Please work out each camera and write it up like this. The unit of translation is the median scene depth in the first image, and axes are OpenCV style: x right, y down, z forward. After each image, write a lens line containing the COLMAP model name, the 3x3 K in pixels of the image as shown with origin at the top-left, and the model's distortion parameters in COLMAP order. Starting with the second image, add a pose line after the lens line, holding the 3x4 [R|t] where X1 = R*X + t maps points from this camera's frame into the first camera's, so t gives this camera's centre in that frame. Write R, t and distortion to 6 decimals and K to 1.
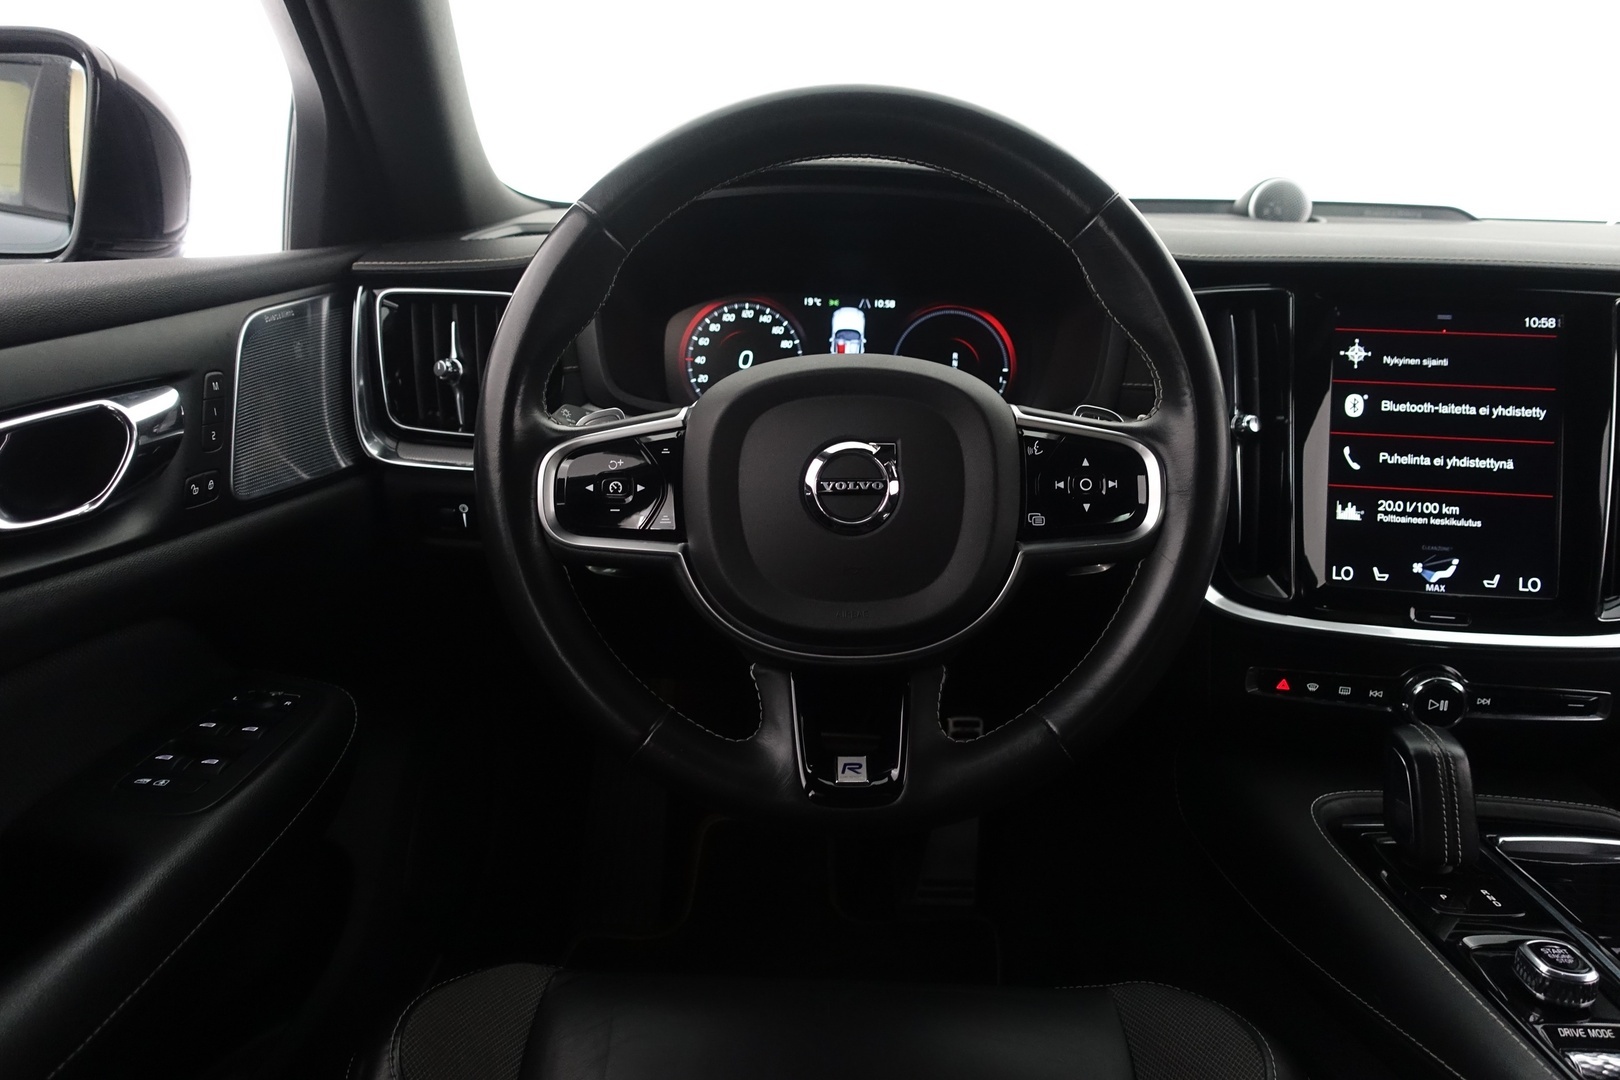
lens RADIAL K [[1117.6, 0, 800.8], [0, 1117.6, 547.6], [0, 0, 1]] dist [0.008506, -0.007127]
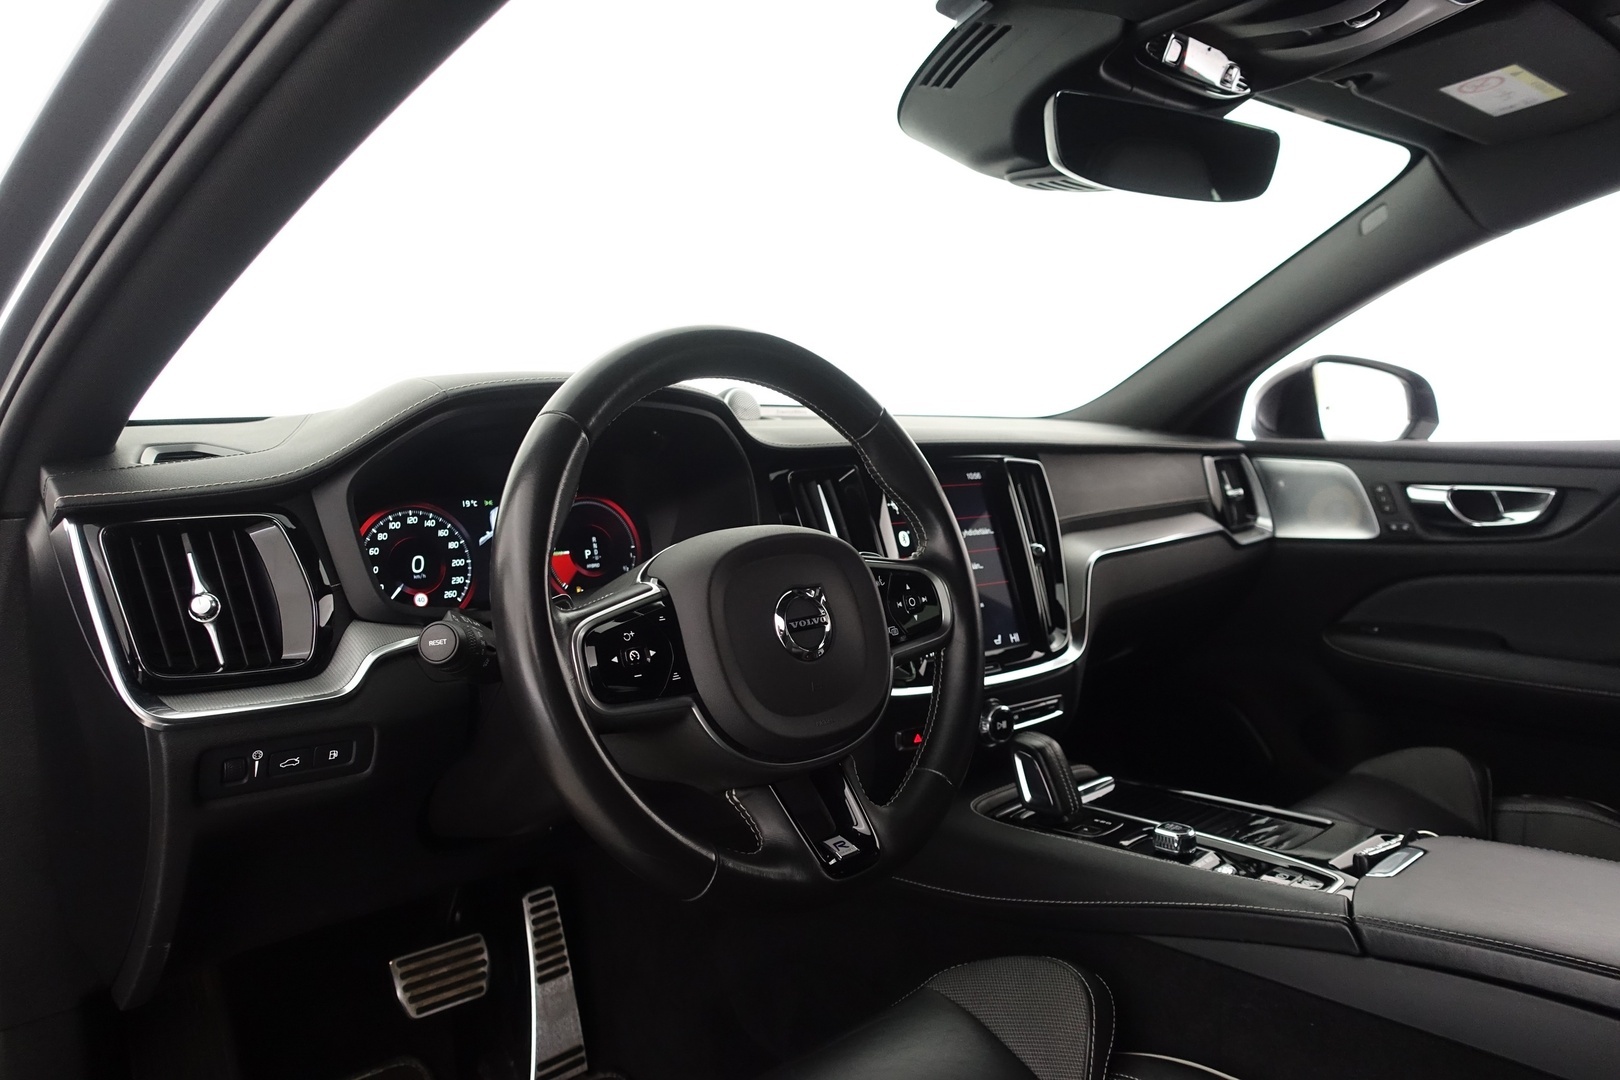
lens RADIAL K [[1117.6, 0, 809.6], [0, 1117.6, 544.1], [0, 0, 1]] dist [0.008506, -0.007127]
pose [[0.718107, -0.104389, 0.688059, -0.587431], [0.224169, 0.970687, -0.086691, -0.021469], [-0.658841, 0.216495, 0.720457, 0.035040]]
